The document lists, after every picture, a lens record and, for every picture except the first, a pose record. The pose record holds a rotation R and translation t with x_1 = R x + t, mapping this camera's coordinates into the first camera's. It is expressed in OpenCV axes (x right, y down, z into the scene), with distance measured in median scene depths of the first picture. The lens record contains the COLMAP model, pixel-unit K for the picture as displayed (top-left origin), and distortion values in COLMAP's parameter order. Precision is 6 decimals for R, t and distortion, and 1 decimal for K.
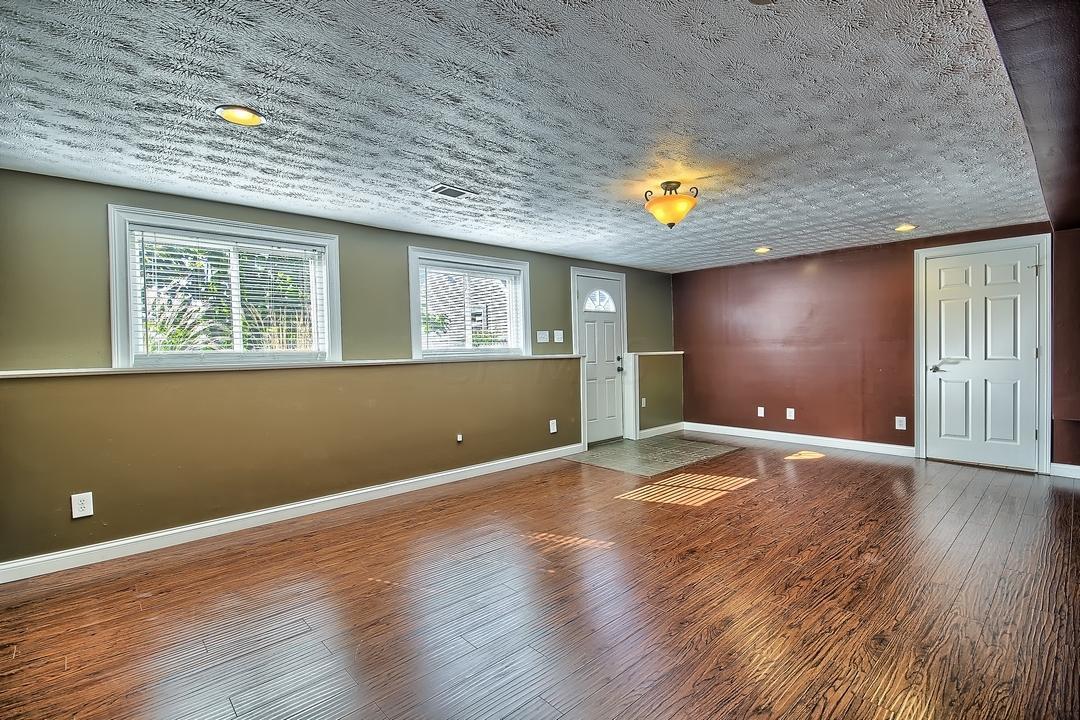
lens RADIAL K [[512.7, 0, 538.7], [0, 512.7, 362.1], [0, 0, 1]] dist [-0.003013, -0.000201]
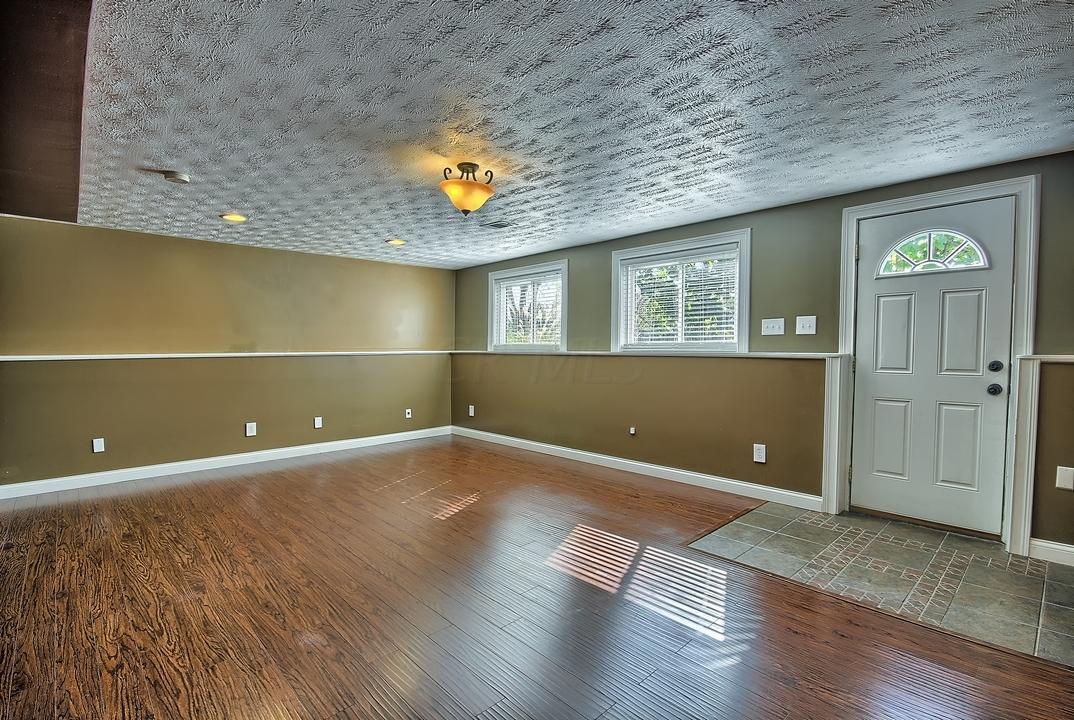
lens RADIAL K [[508.3, 0, 549.2], [0, 508.3, 360.5], [0, 0, 1]] dist [-0.002289, -0.000616]
pose [[0.013047, 0.047311, -0.998795, 0.953961], [-0.020282, 0.998687, 0.047041, -0.040134], [0.999709, 0.019644, 0.013989, 0.925372]]
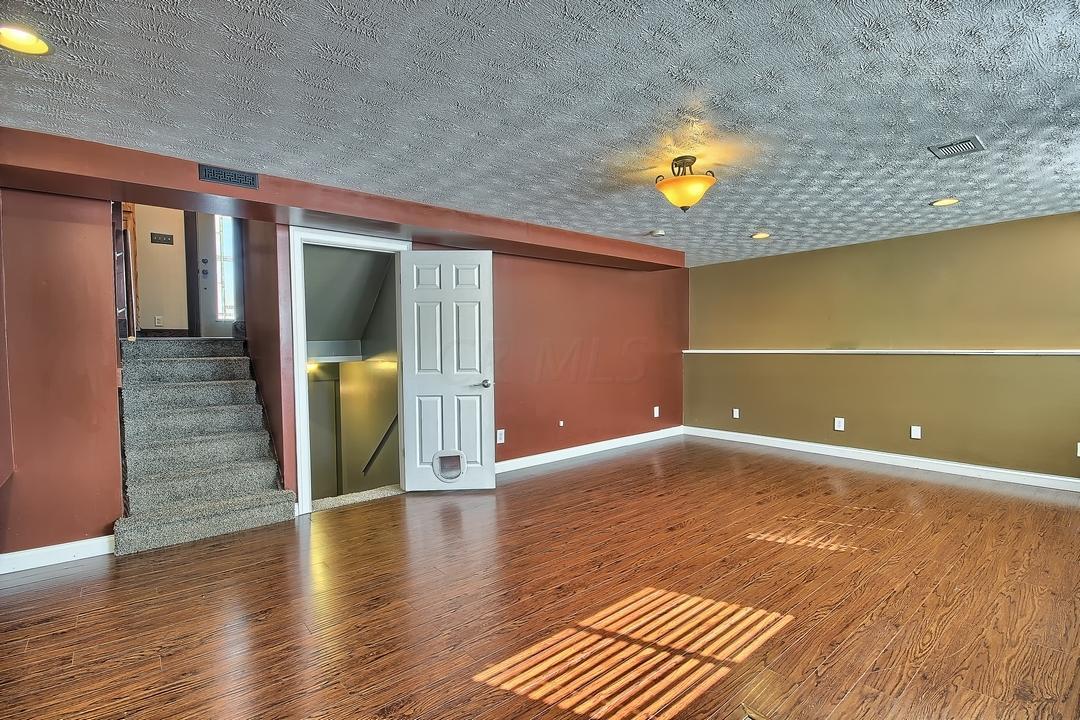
lens RADIAL K [[492.7, 0, 537.8], [0, 492.7, 358.6], [0, 0, 1]] dist [-0.000206, -0.000215]
pose [[-0.998044, 0.027541, 0.056118, 0.380852], [0.030219, 0.998417, 0.047441, -0.047059], [-0.054723, 0.049044, -0.997296, 1.516802]]
